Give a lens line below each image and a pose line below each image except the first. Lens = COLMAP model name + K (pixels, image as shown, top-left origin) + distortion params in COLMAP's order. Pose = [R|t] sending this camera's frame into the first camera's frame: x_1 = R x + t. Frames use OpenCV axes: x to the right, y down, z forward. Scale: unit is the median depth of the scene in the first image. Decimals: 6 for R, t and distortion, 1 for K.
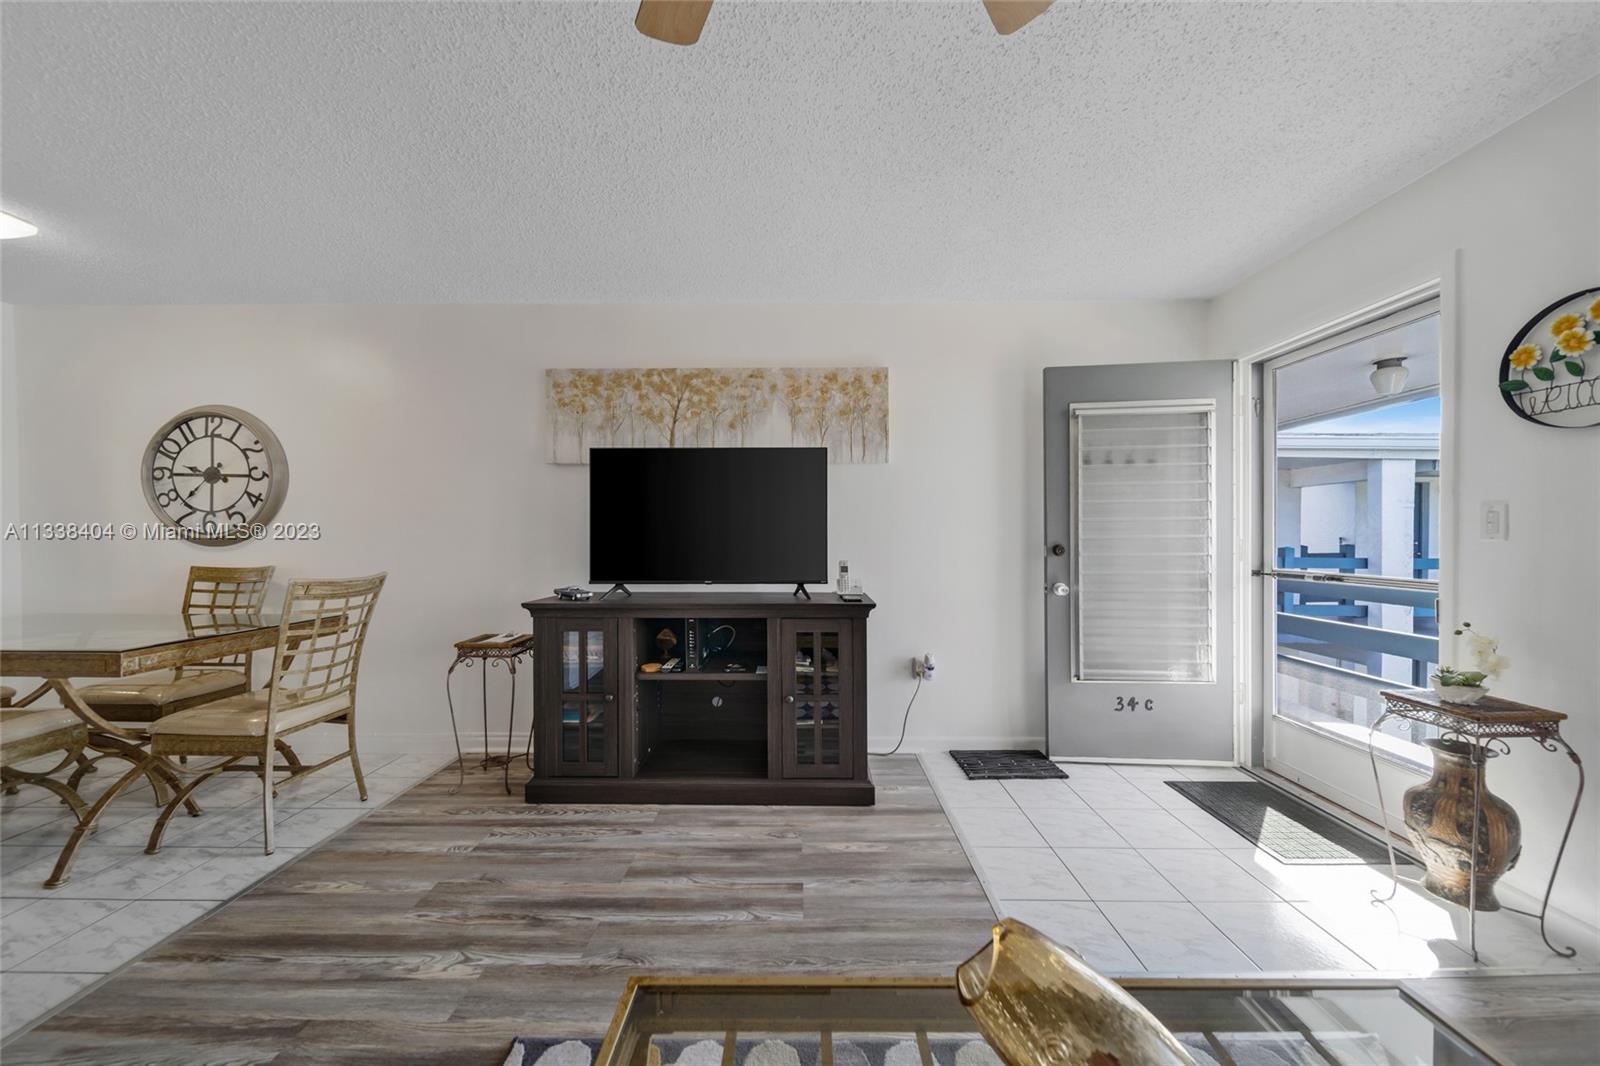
lens RADIAL K [[556.5, 0, 798.3], [0, 556.5, 544.1], [0, 0, 1]] dist [0.007661, -0.003369]
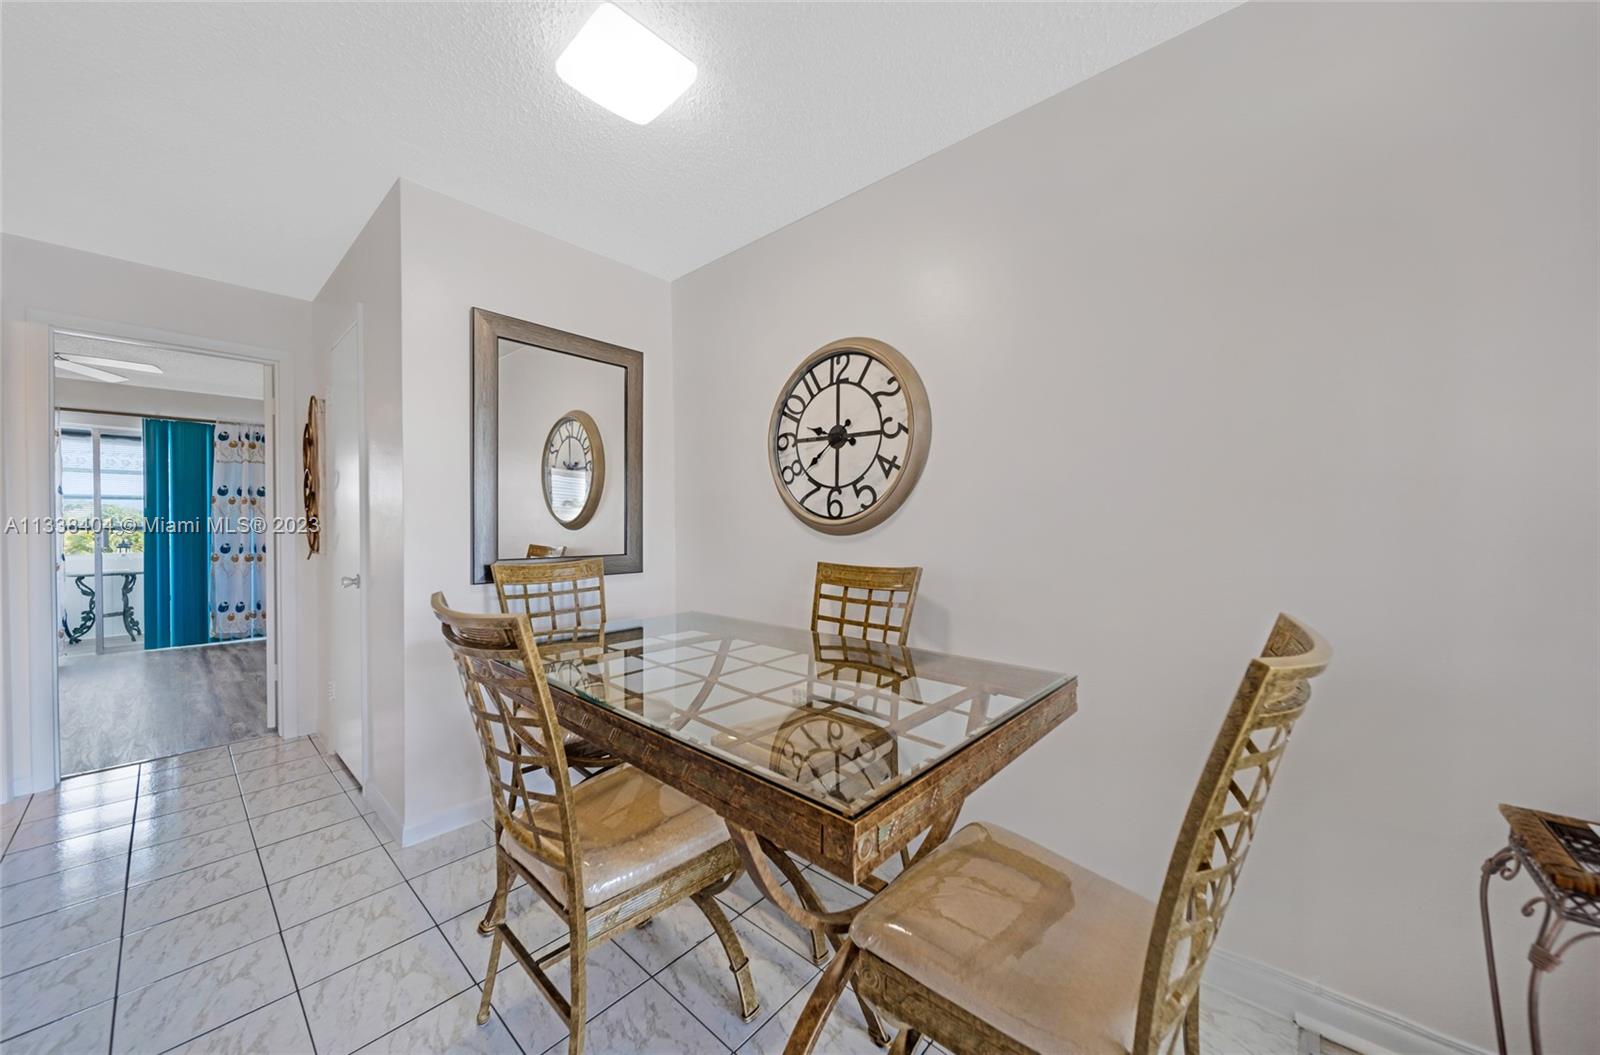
lens RADIAL K [[571.0, 0, 788.5], [0, 571.0, 524.9], [0, 0, 1]] dist [-0.001019, -0.000730]
pose [[0.740859, -0.001857, -0.671658, -0.608718], [-0.002425, 0.999982, -0.005439, -0.005294], [0.671656, 0.005658, 0.740841, 0.416888]]
